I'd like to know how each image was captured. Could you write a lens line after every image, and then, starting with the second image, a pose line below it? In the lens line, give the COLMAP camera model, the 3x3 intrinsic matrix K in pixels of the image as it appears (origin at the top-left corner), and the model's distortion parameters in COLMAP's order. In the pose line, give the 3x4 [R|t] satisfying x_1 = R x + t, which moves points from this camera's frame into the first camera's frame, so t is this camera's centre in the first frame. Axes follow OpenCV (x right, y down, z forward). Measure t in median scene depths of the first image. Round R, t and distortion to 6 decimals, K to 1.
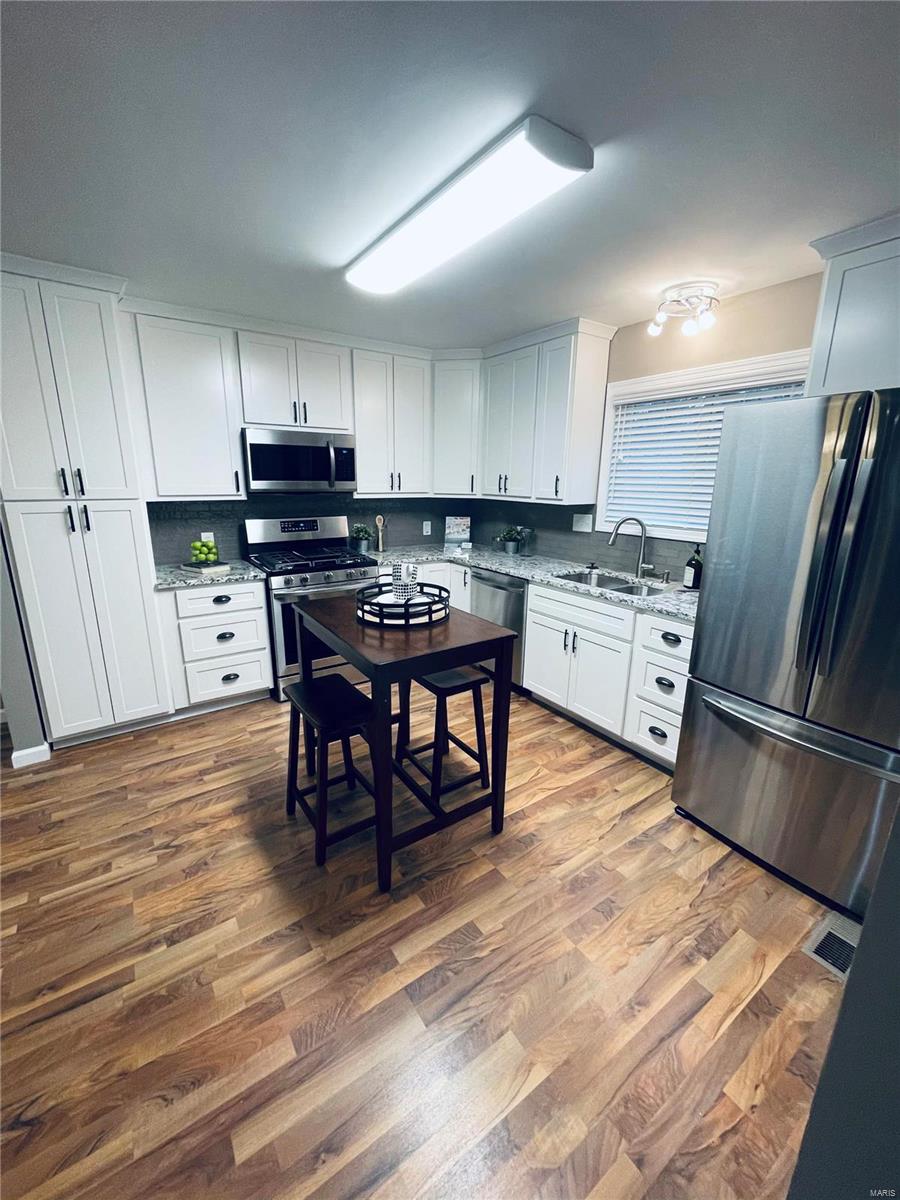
lens RADIAL K [[484.4, 0, 448.7], [0, 484.4, 599.3], [0, 0, 1]] dist [-0.001363, -0.000212]
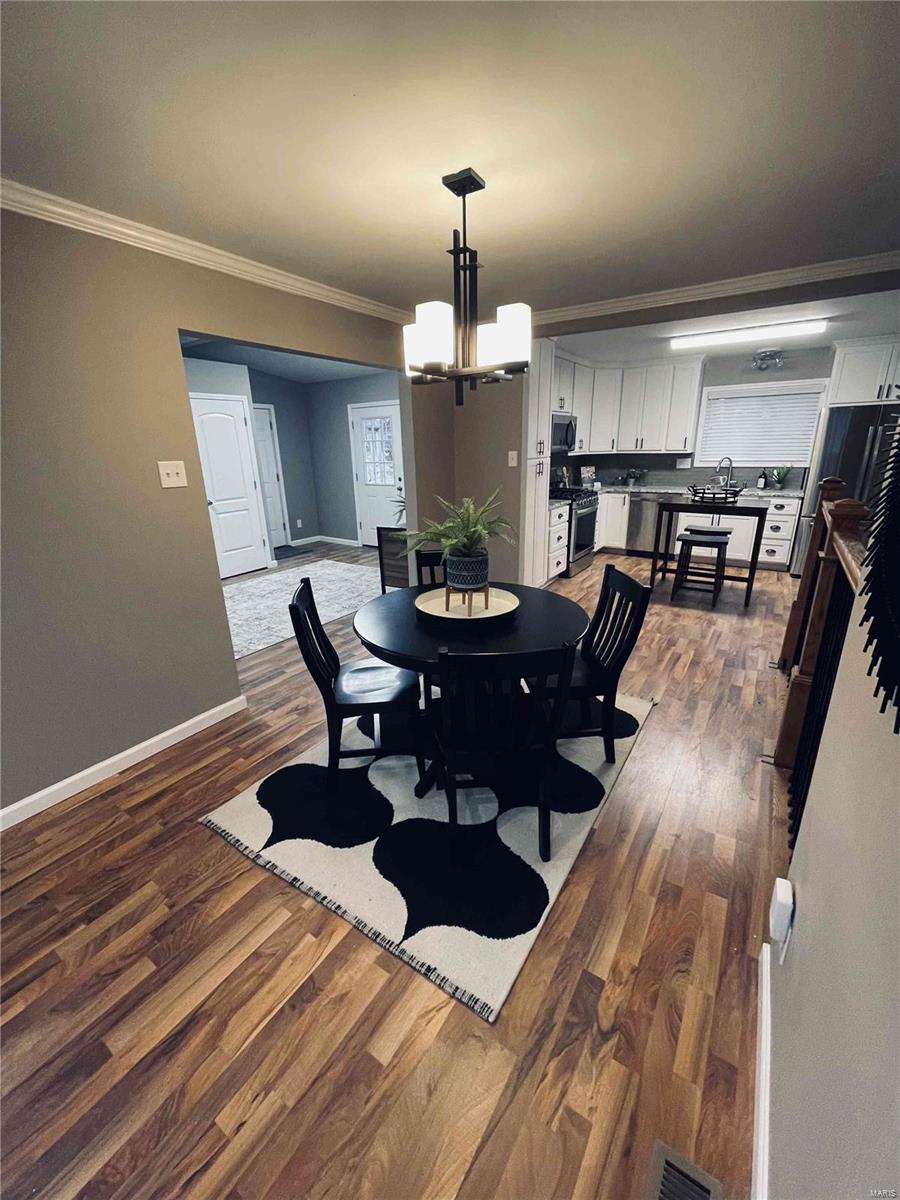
lens RADIAL K [[484.4, 0, 447.0], [0, 484.4, 598.3], [0, 0, 1]] dist [-0.001363, -0.000212]
pose [[0.924590, -0.143845, 0.352762, -1.798591], [0.123185, 0.989117, 0.080460, 0.126048], [-0.360497, -0.030937, 0.932247, -0.566620]]
